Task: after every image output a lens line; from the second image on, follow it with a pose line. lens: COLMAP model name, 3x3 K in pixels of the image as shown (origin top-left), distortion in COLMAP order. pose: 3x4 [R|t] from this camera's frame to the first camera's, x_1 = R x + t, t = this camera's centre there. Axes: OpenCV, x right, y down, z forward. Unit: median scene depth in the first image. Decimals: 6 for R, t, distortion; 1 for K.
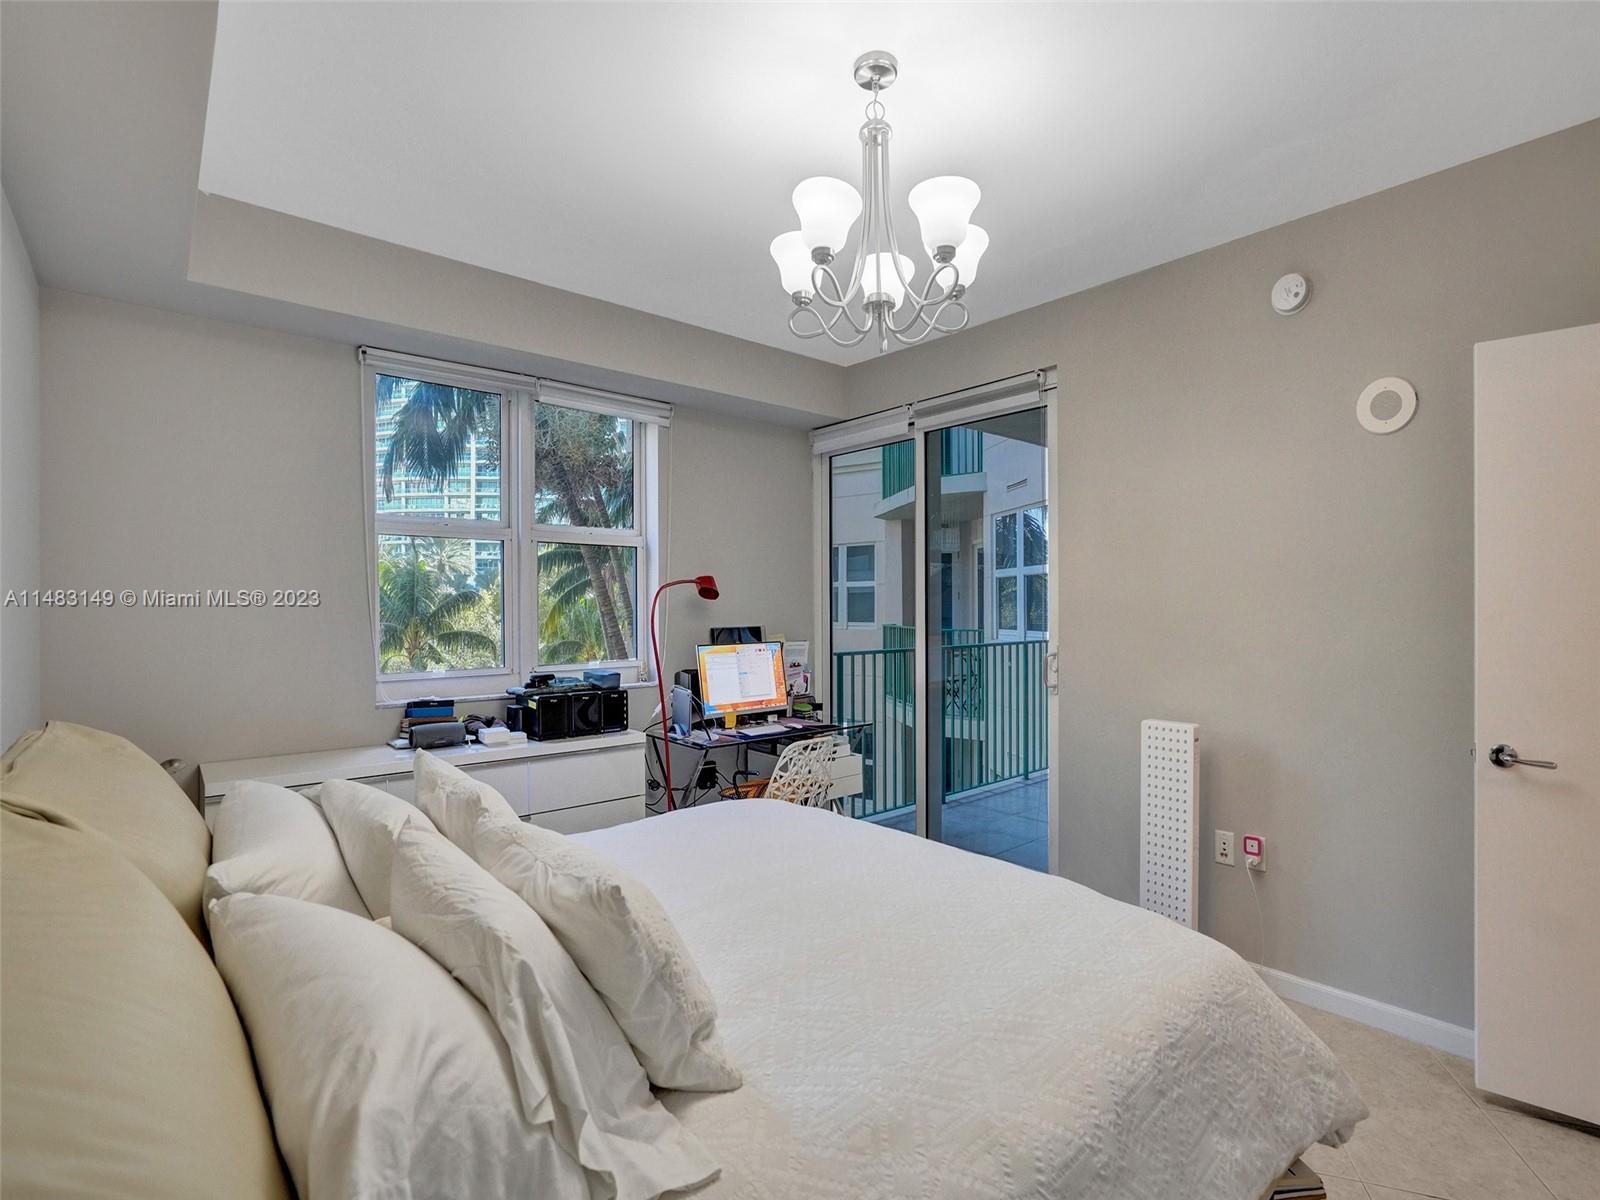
lens RADIAL K [[748.5, 0, 811.0], [0, 748.5, 590.2], [0, 0, 1]] dist [-0.062231, 0.028109]
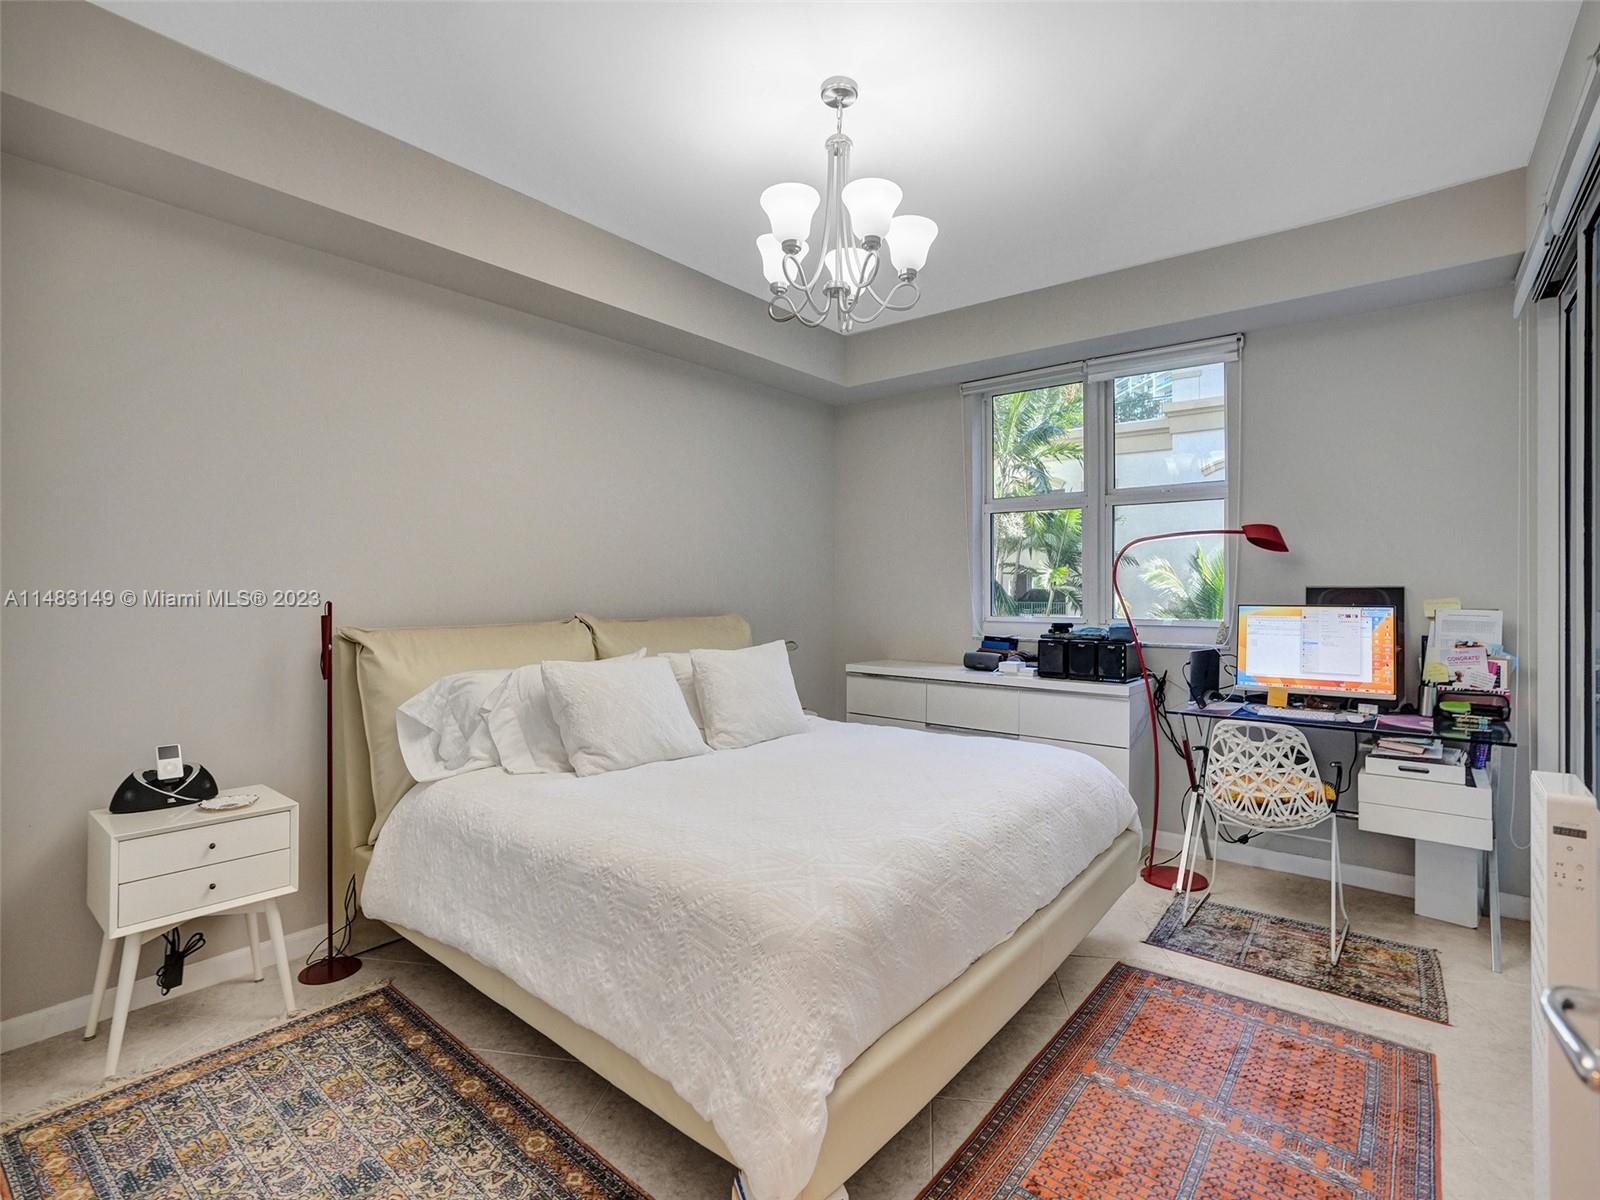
lens RADIAL K [[748.5, 0, 811.0], [0, 748.5, 590.2], [0, 0, 1]] dist [-0.062231, 0.028109]
pose [[0.162974, 0.009860, -0.986581, 0.606758], [0.023834, 0.999619, 0.013928, 0.031979], [0.986342, -0.025784, 0.162677, 0.360162]]
